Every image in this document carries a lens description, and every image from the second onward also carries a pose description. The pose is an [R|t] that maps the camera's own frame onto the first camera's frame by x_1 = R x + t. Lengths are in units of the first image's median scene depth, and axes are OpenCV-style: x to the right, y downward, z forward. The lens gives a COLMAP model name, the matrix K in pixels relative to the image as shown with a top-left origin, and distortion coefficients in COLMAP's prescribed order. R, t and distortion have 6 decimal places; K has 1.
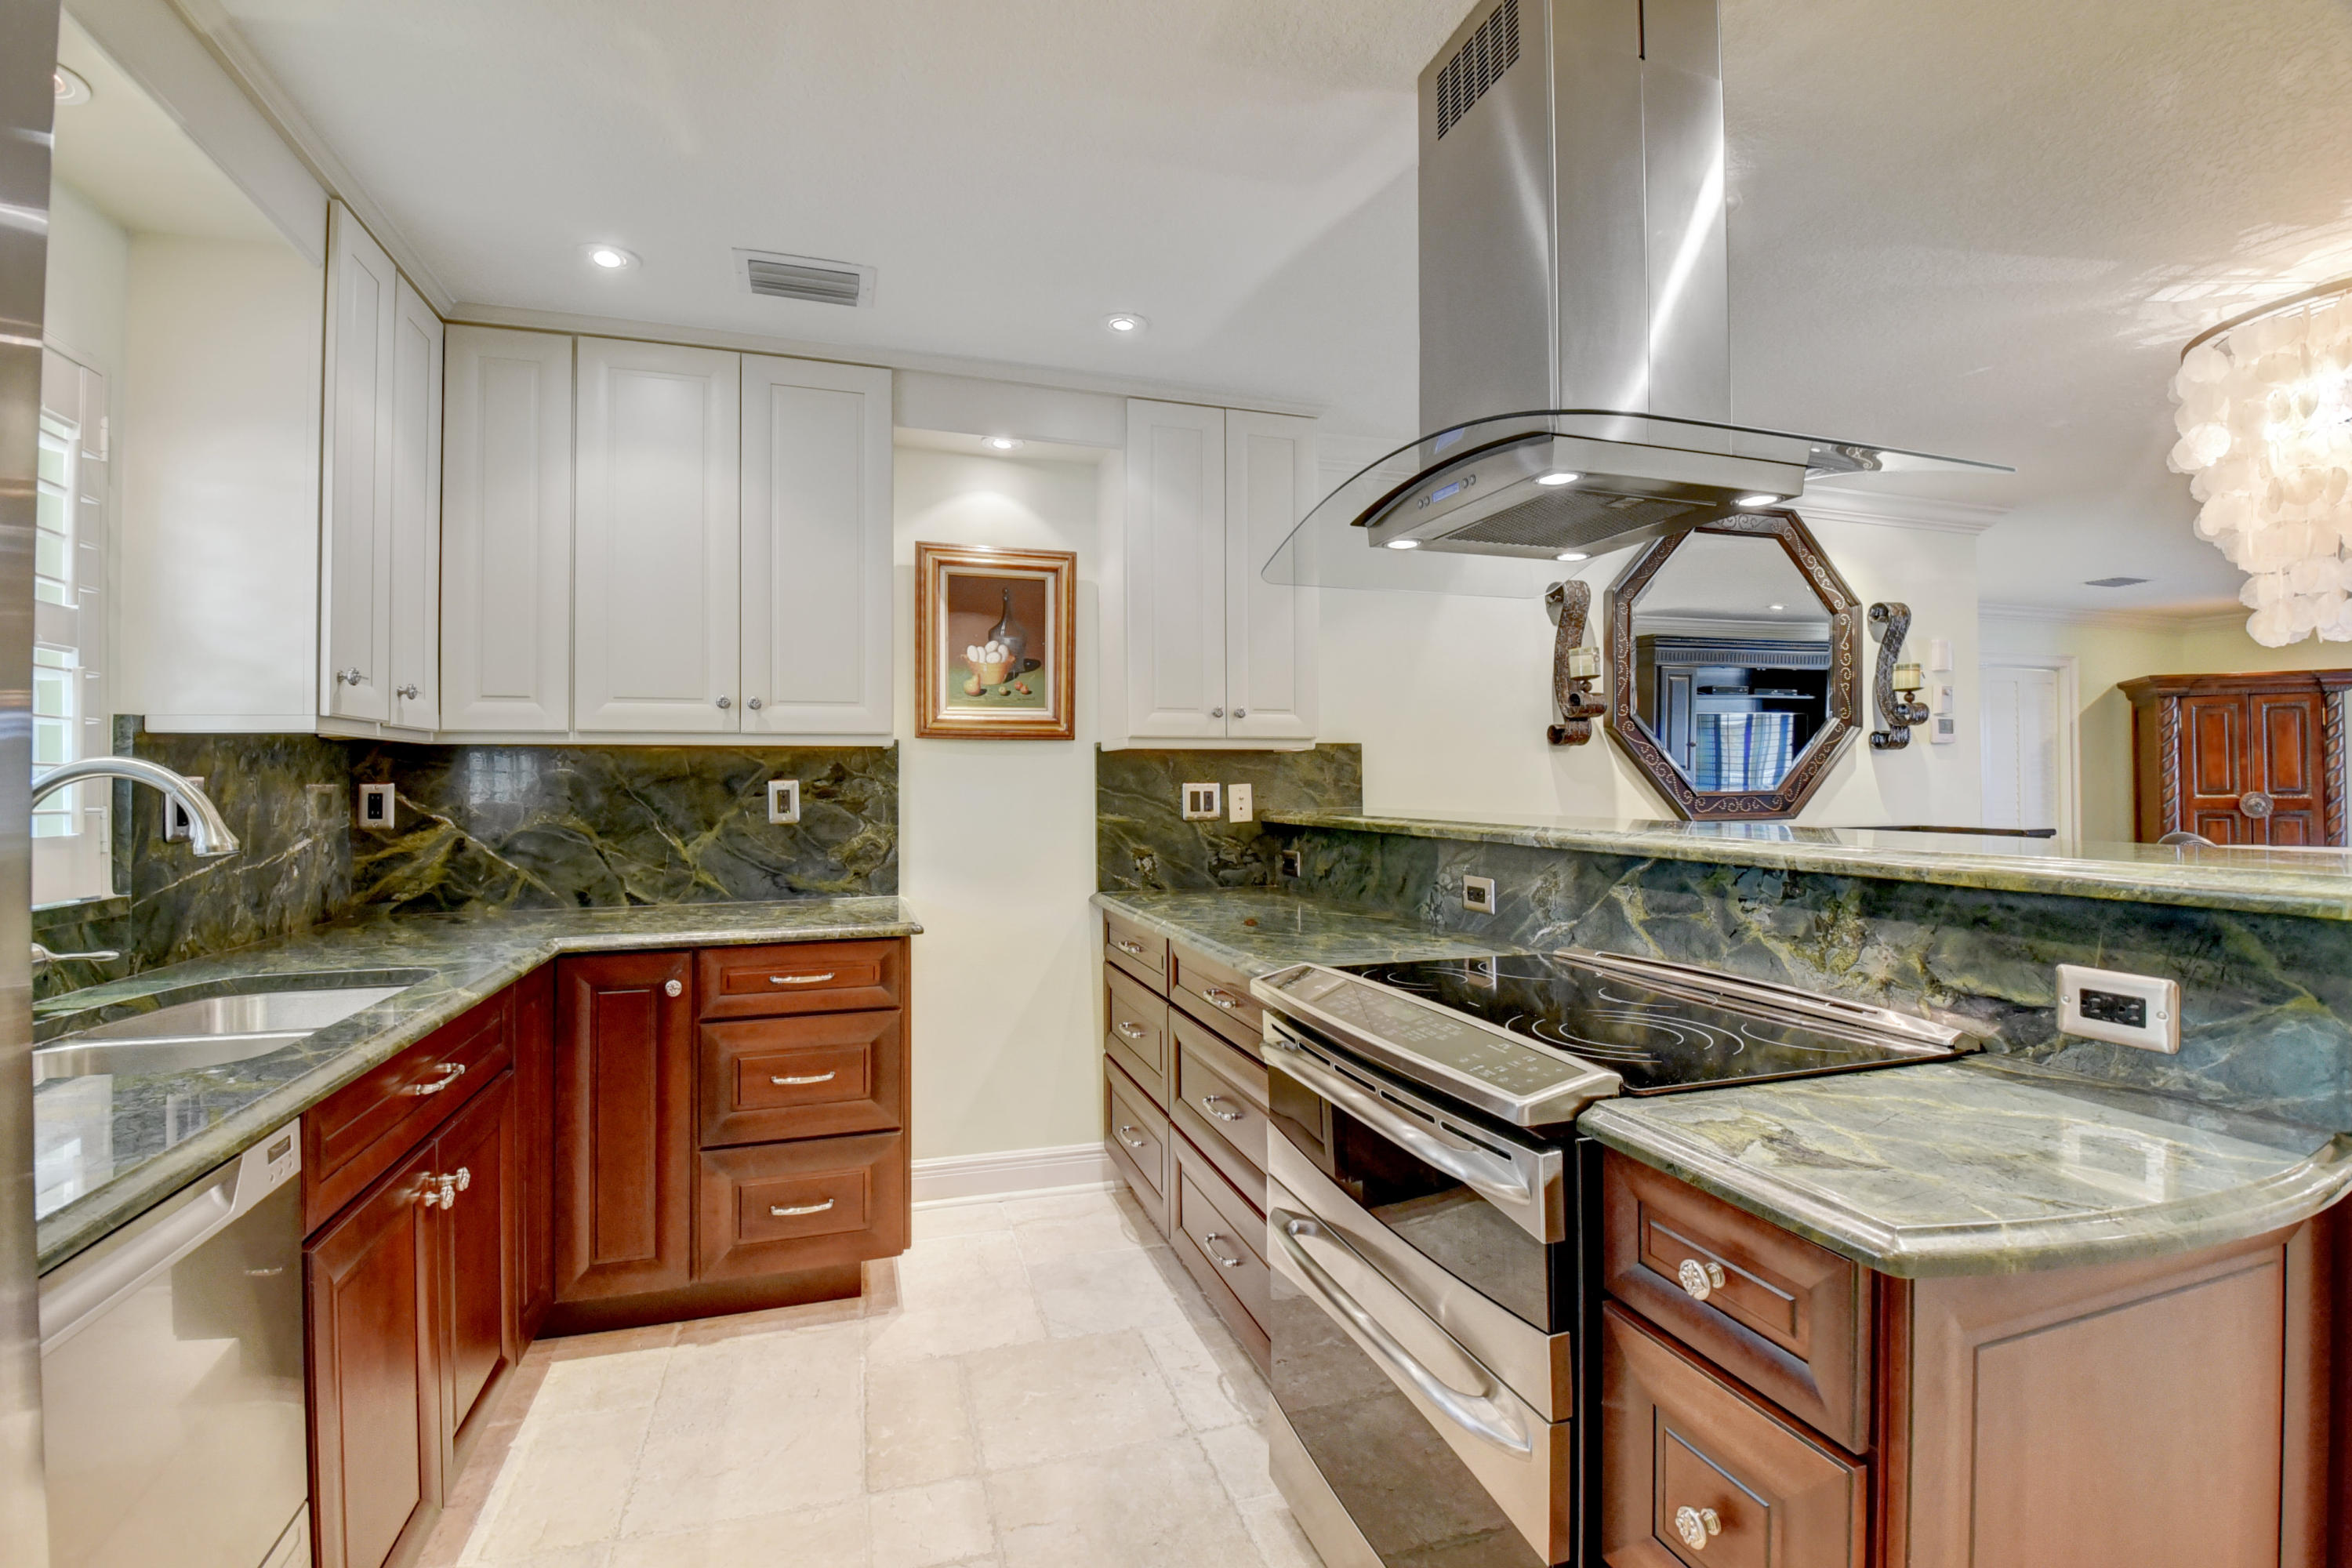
lens RADIAL K [[1033.6, 0, 1160.1], [0, 1033.6, 767.1], [0, 0, 1]] dist [0.003656, -0.014819]
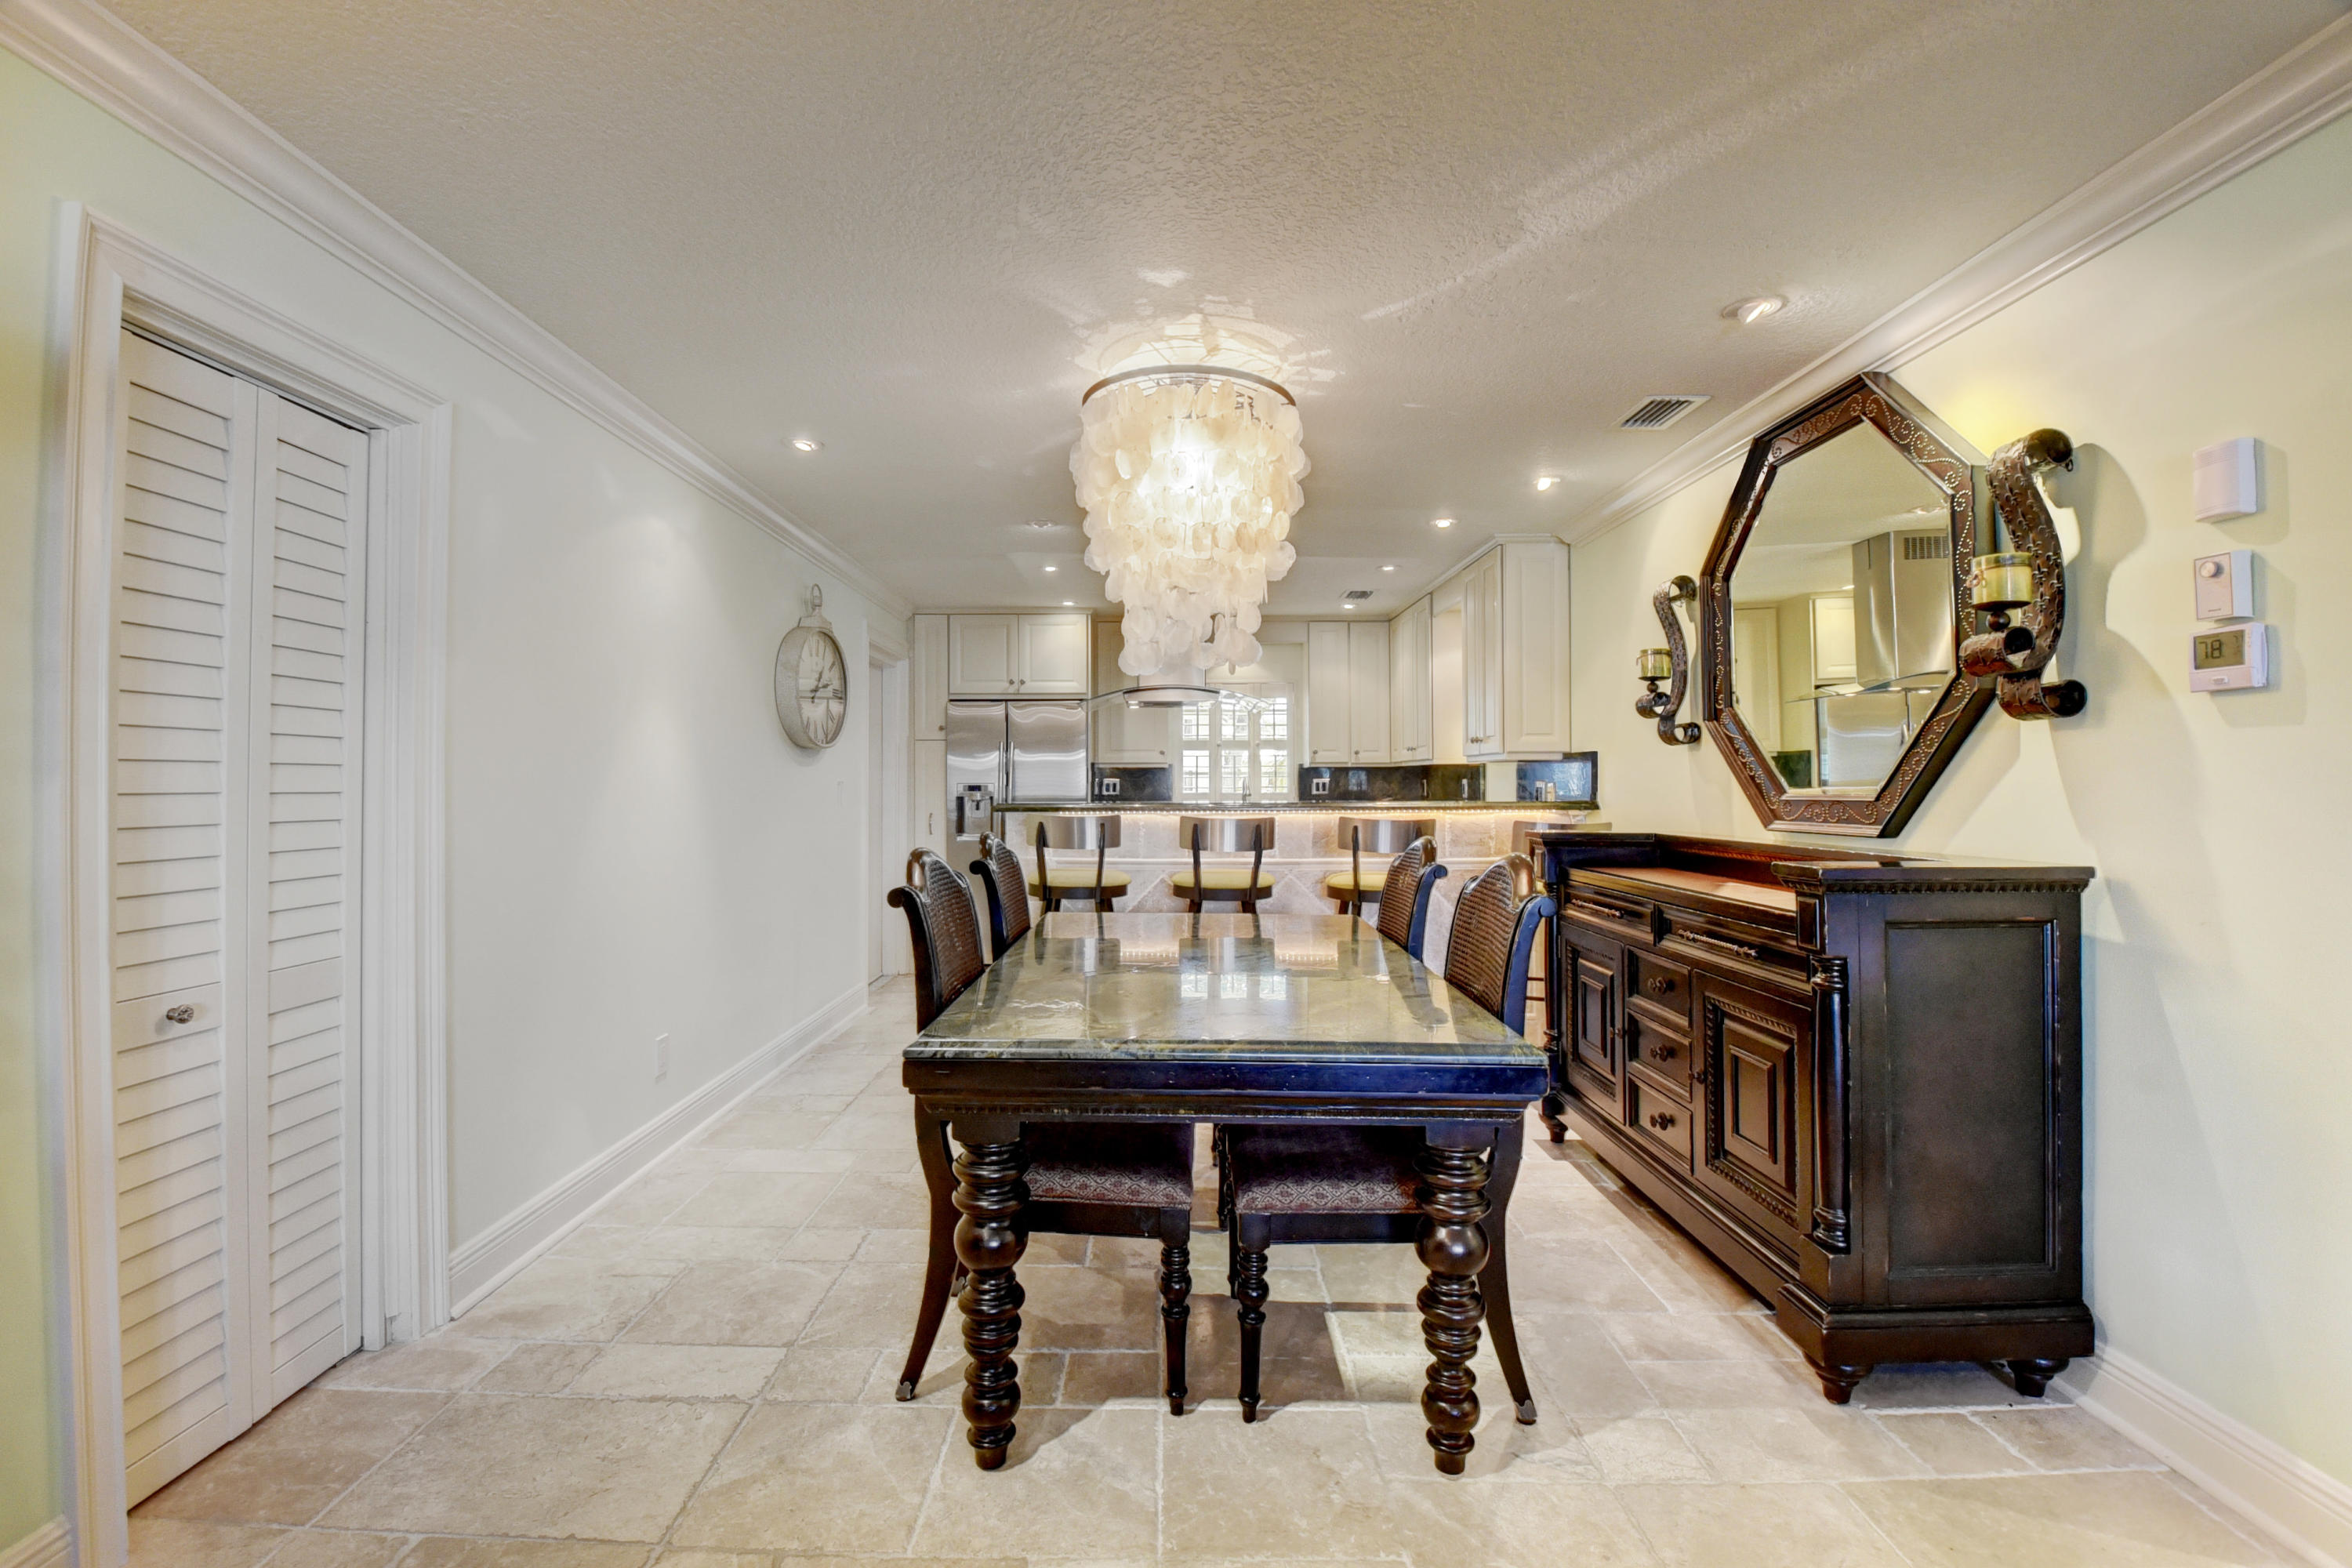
lens RADIAL K [[1033.6, 0, 1178.6], [0, 1033.6, 766.6], [0, 0, 1]] dist [0.003656, -0.014819]
pose [[-0.288193, -0.012830, -0.957486, 1.900263], [0.012243, 0.999779, -0.017082, 0.015067], [0.957494, -0.016645, -0.287973, 1.057157]]
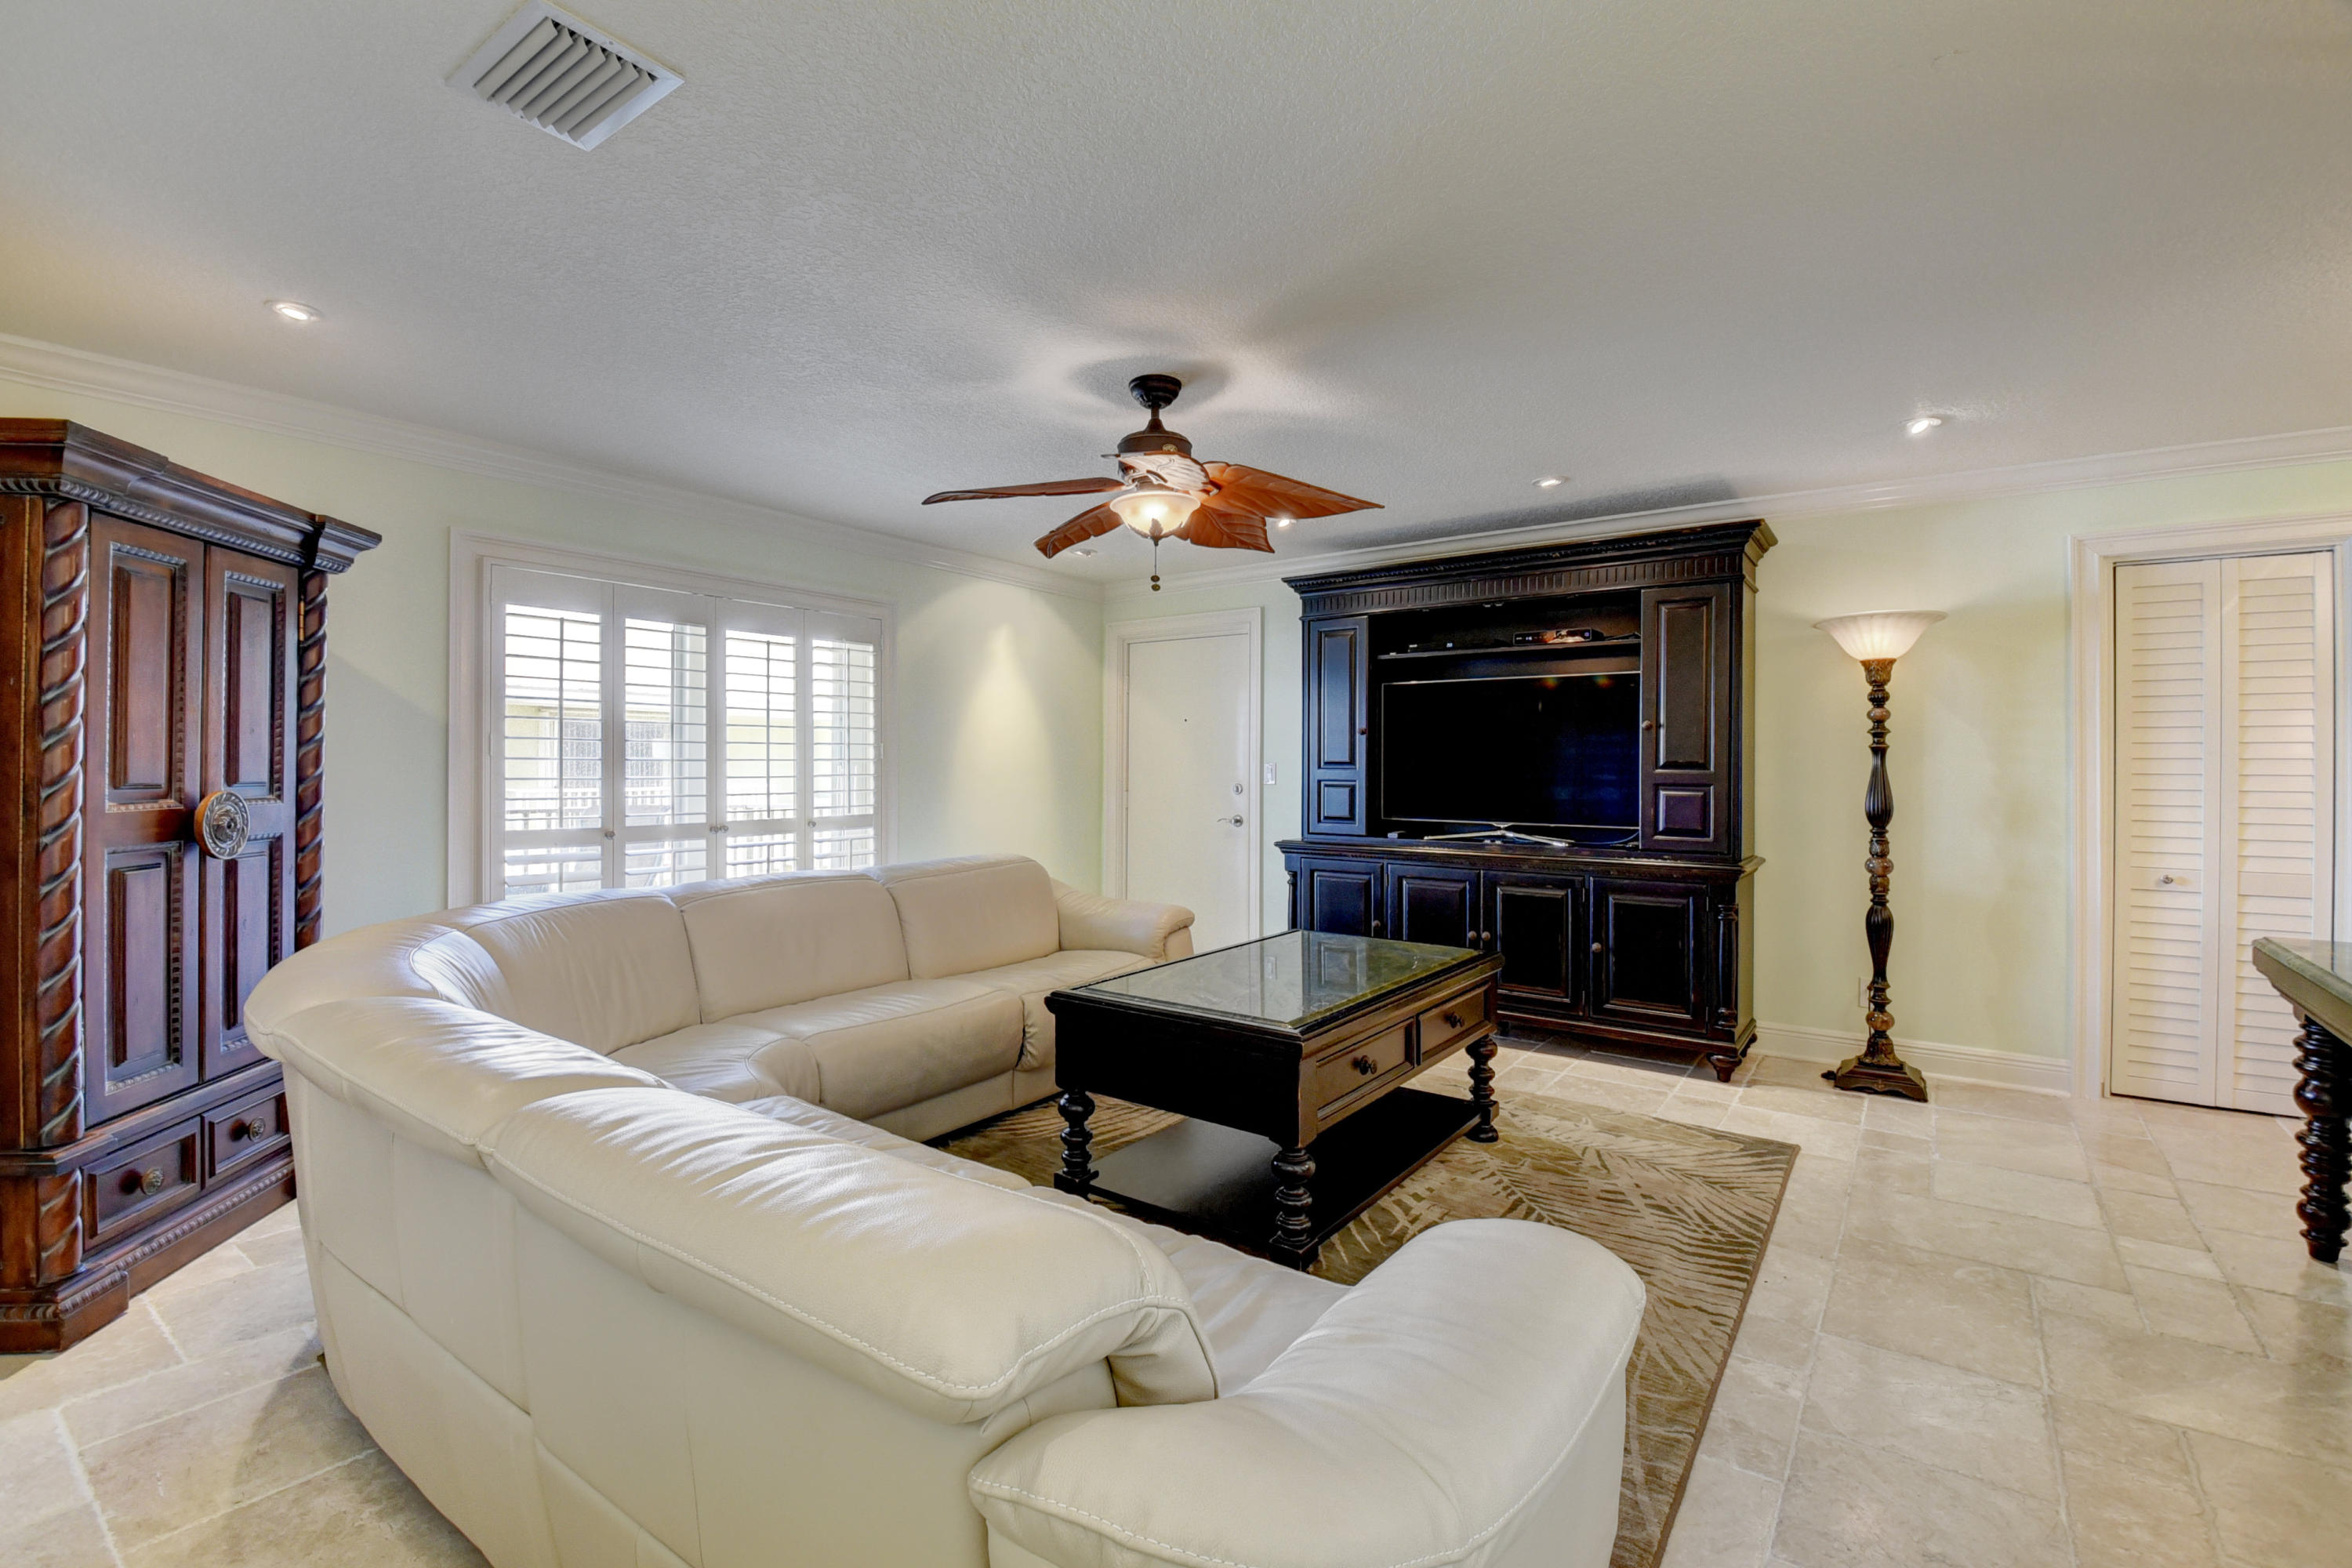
lens RADIAL K [[1033.6, 0, 1163.1], [0, 1033.6, 769.0], [0, 0, 1]] dist [0.003656, -0.014819]
pose [[-0.590108, -0.002263, 0.807321, 1.209979], [-0.013097, 0.999891, -0.006770, 0.031223], [-0.807218, -0.014569, -0.590074, 2.058725]]
